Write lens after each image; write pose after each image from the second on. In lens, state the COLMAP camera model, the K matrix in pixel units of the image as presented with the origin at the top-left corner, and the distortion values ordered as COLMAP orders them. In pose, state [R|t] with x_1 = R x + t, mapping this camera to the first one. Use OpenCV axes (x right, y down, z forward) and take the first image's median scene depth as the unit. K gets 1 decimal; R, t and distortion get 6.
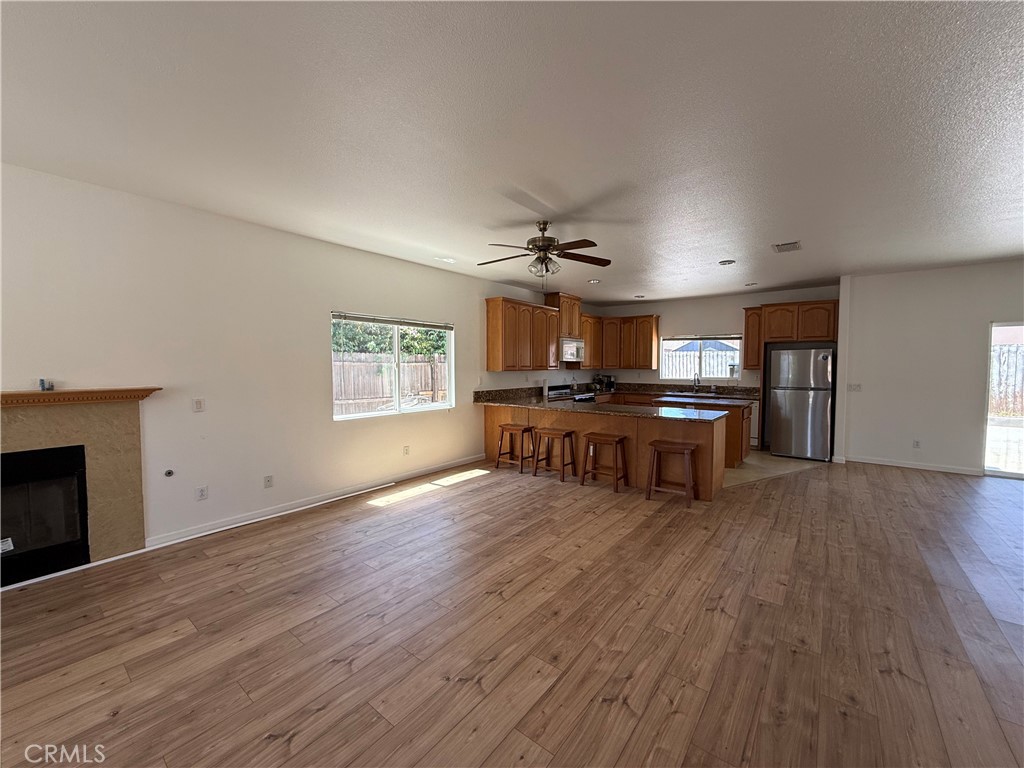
lens RADIAL K [[412.5, 0, 506.7], [0, 412.5, 387.2], [0, 0, 1]] dist [0.000329, 0.000741]
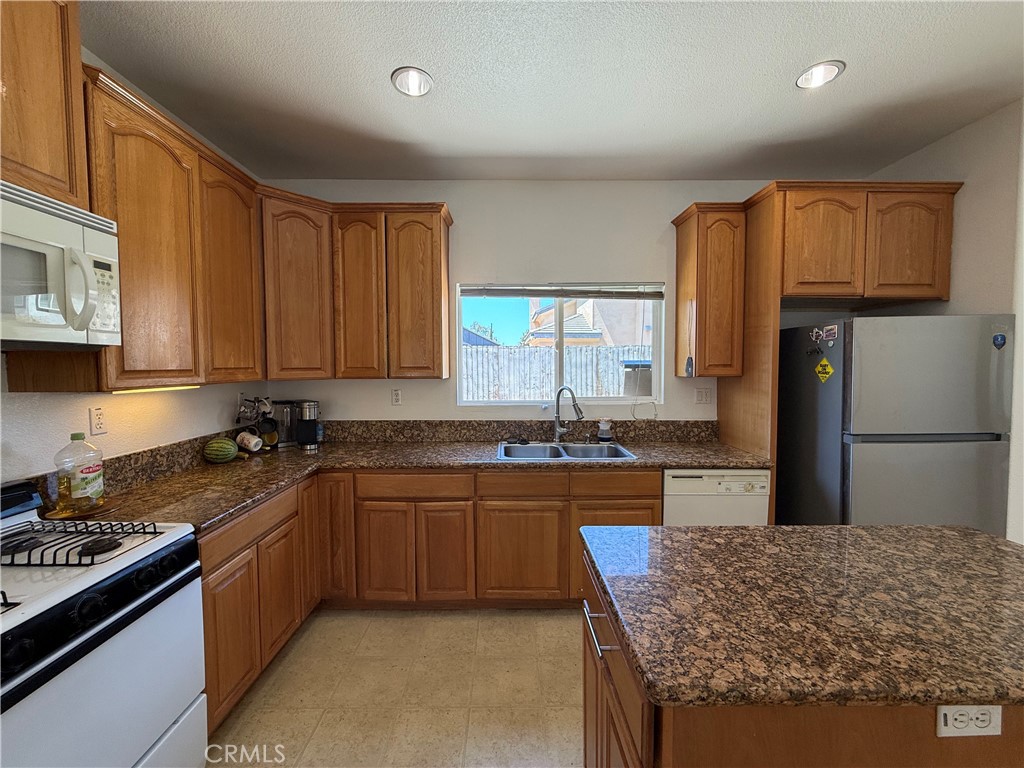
lens RADIAL K [[412.5, 0, 508.8], [0, 412.5, 383.9], [0, 0, 1]] dist [0.000329, 0.000741]
pose [[0.780813, -0.026585, 0.624199, 0.207412], [0.033693, 0.999432, 0.000420, -0.039588], [-0.623856, 0.020703, 0.781265, 0.767807]]
